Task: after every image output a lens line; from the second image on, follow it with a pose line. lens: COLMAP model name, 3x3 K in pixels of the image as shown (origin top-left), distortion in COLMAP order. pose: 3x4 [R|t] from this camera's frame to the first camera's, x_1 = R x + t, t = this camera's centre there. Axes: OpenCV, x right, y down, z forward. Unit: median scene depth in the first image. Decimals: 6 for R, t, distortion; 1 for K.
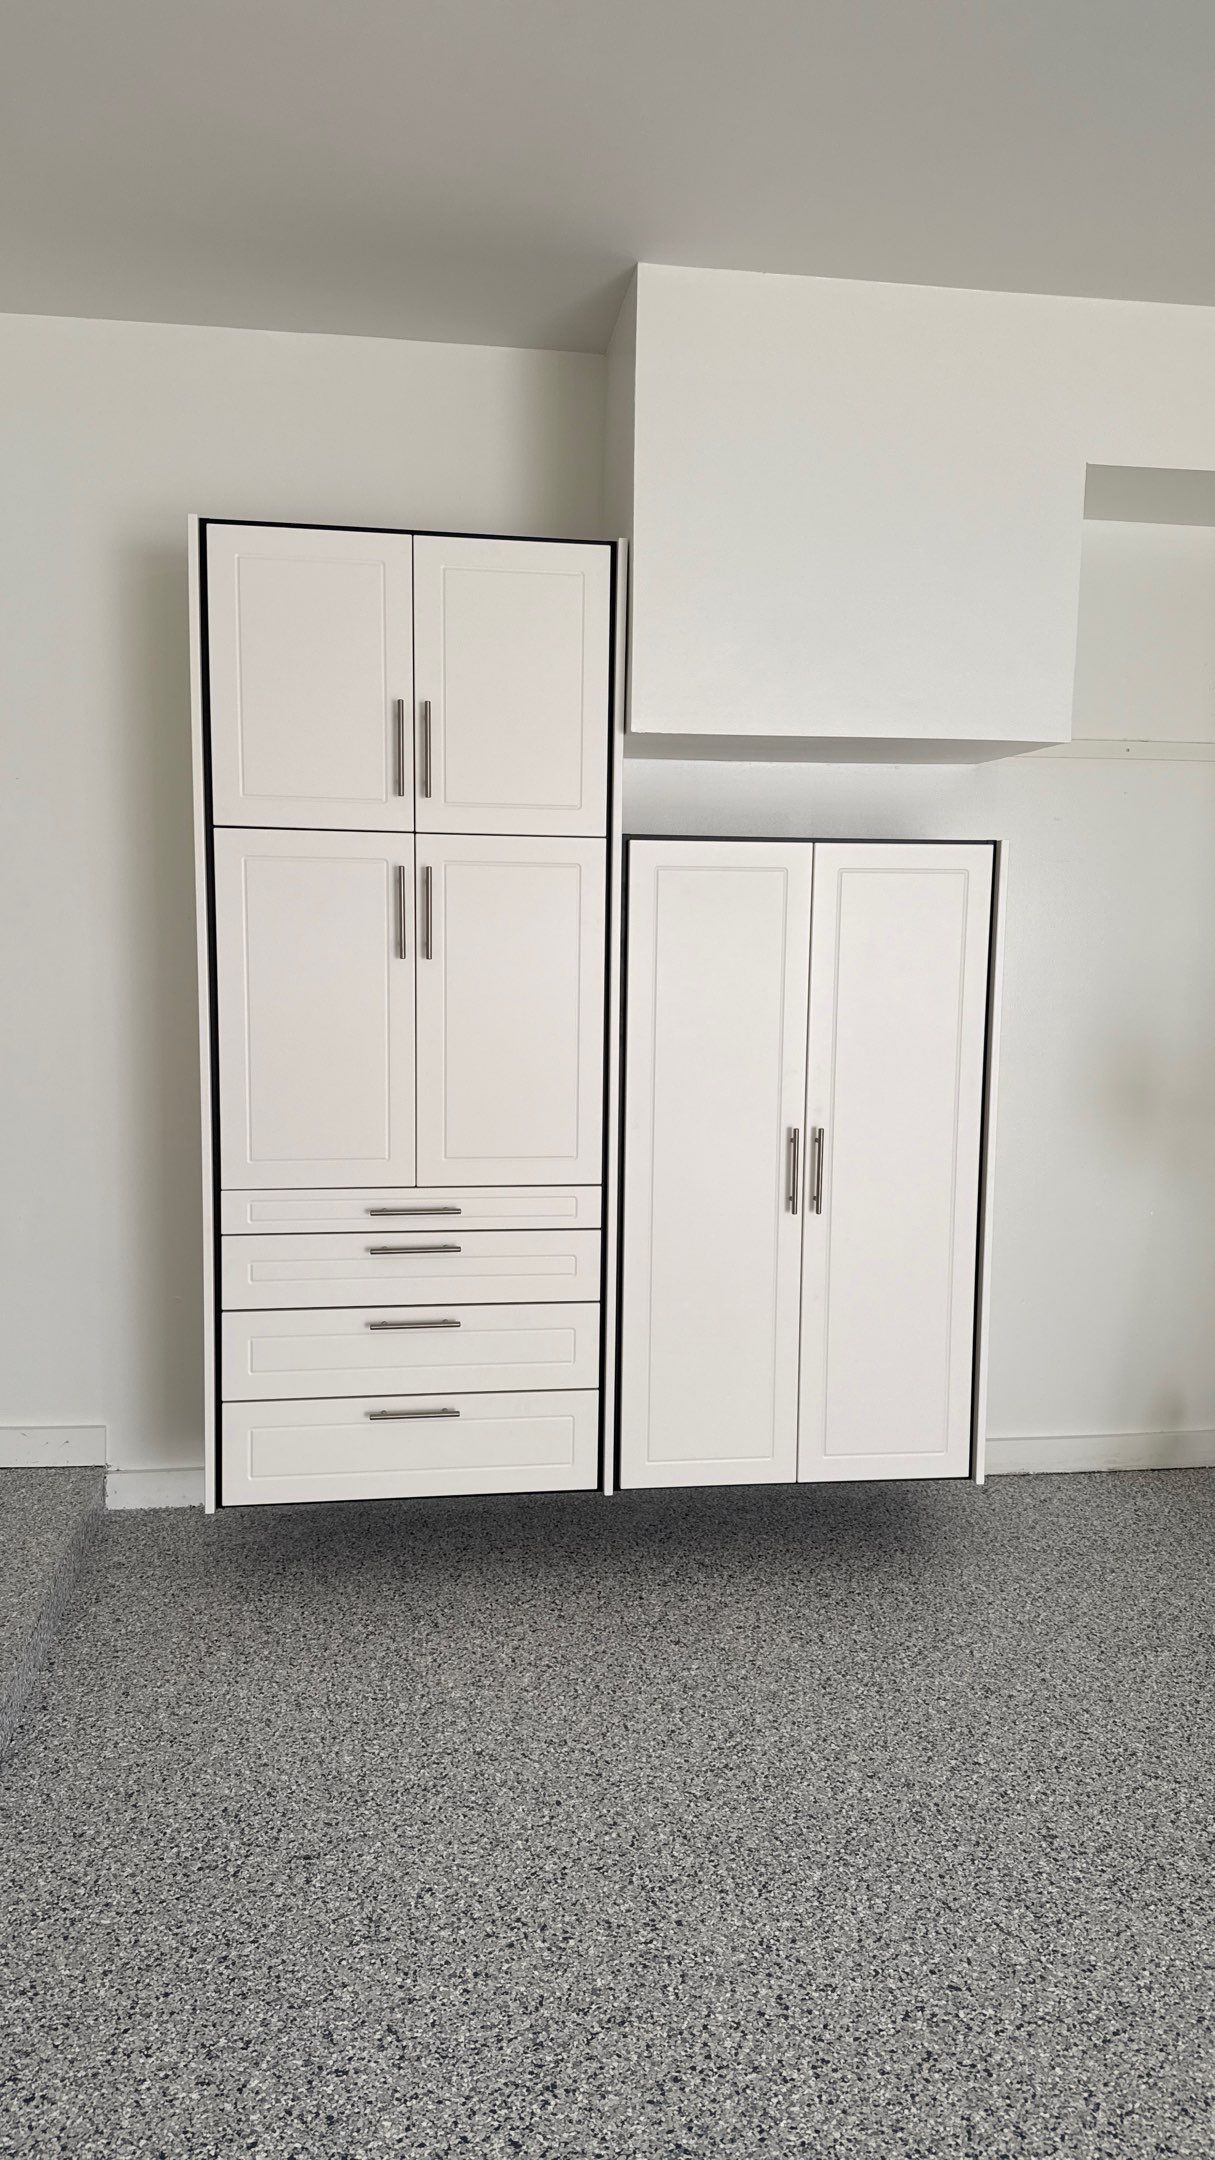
lens RADIAL K [[1619.1, 0, 604.8], [0, 1619.1, 1084.7], [0, 0, 1]] dist [0.096582, -0.086537]
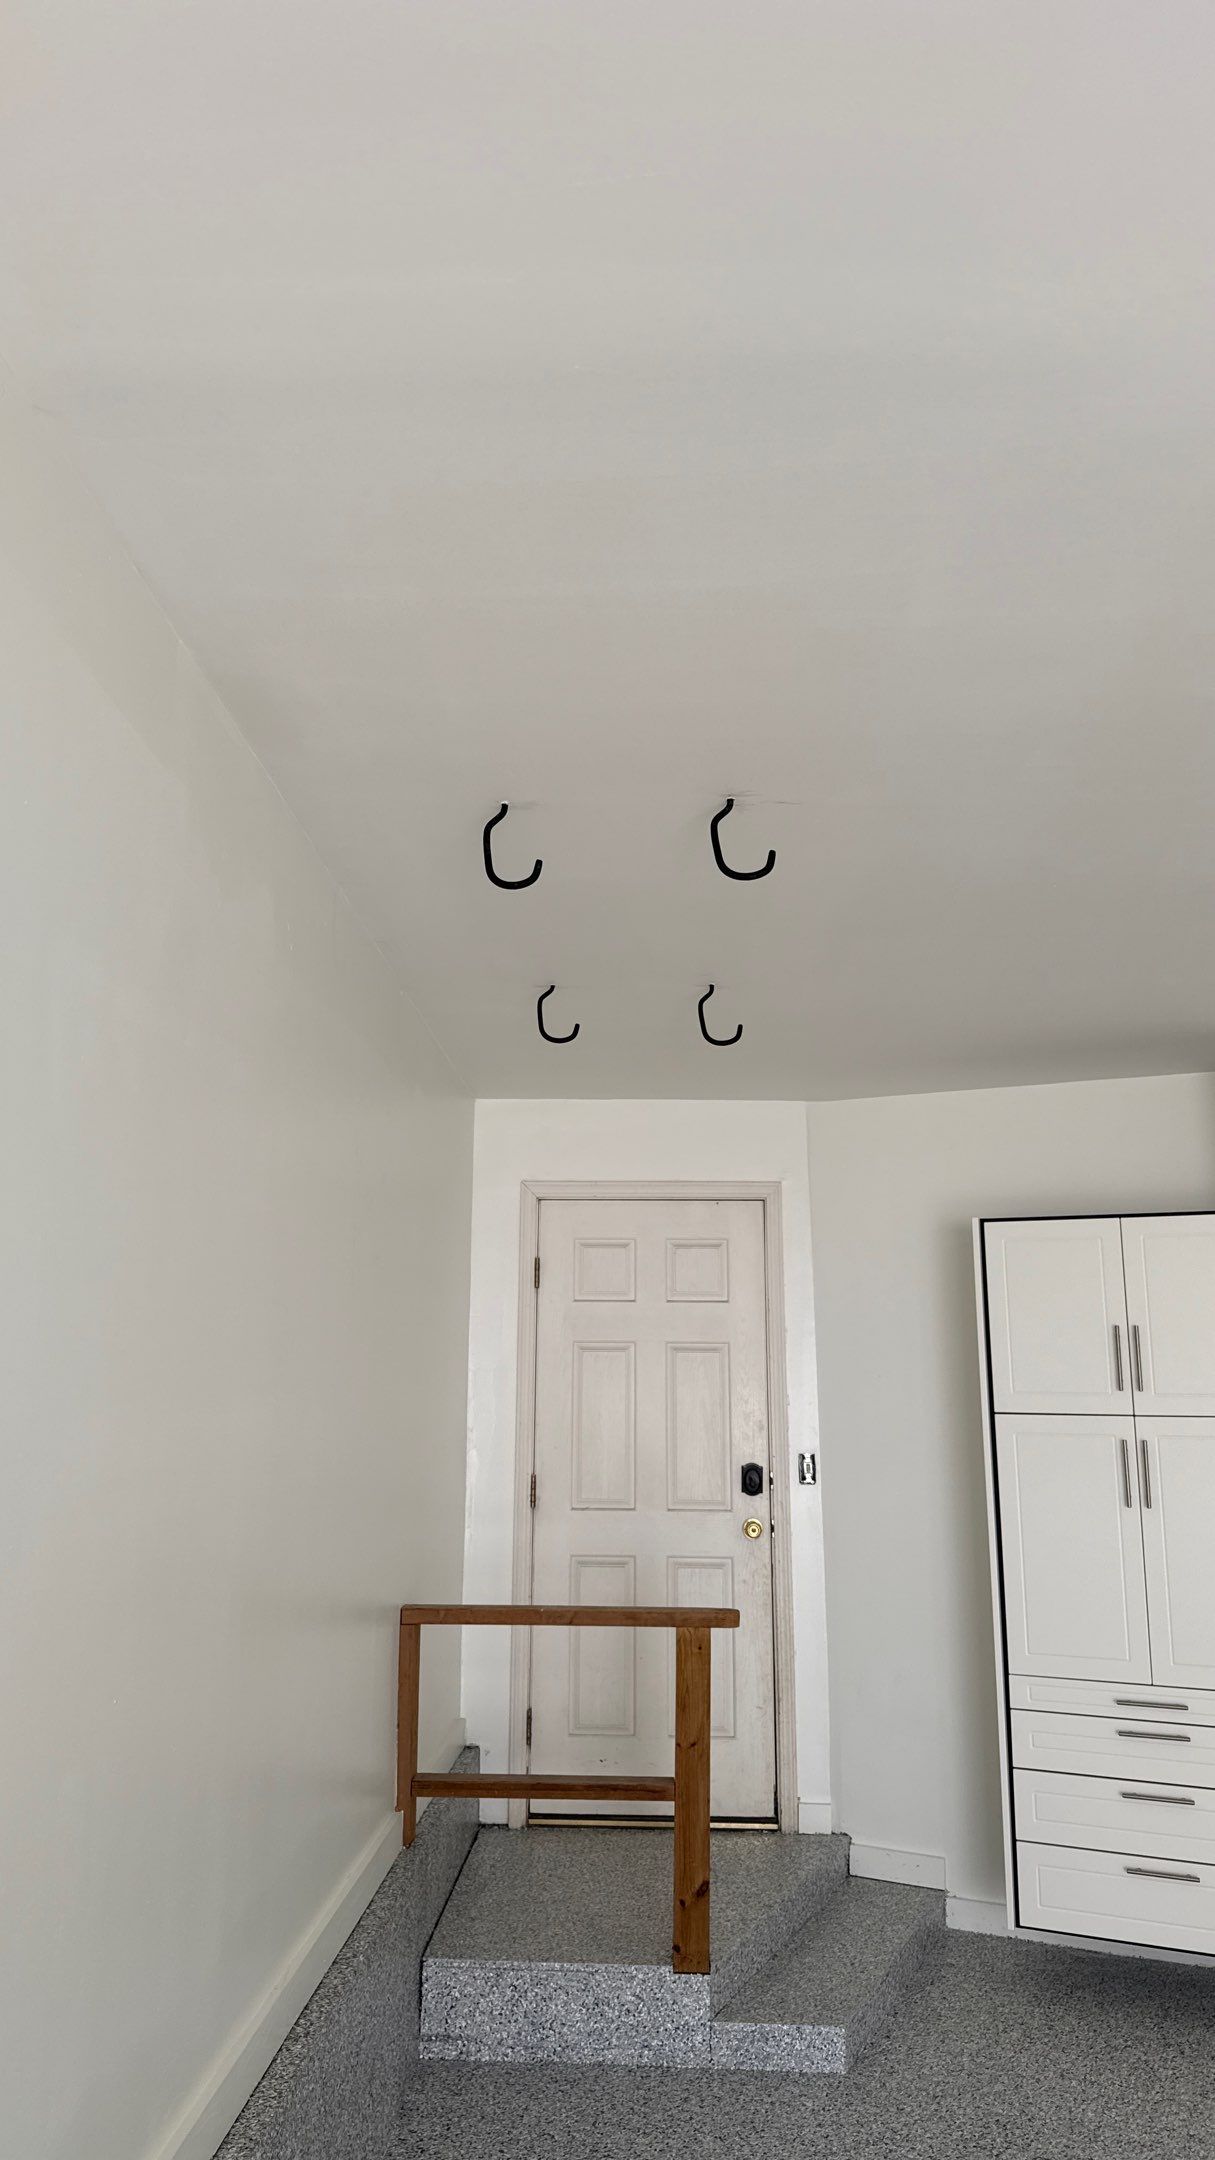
lens RADIAL K [[1619.1, 0, 589.3], [0, 1619.1, 1063.8], [0, 0, 1]] dist [0.096582, -0.086537]
pose [[0.845129, -0.115916, -0.521844, 0.269230], [-0.057255, 0.950962, -0.303961, 0.016317], [0.531488, 0.286764, 0.797049, -0.497903]]
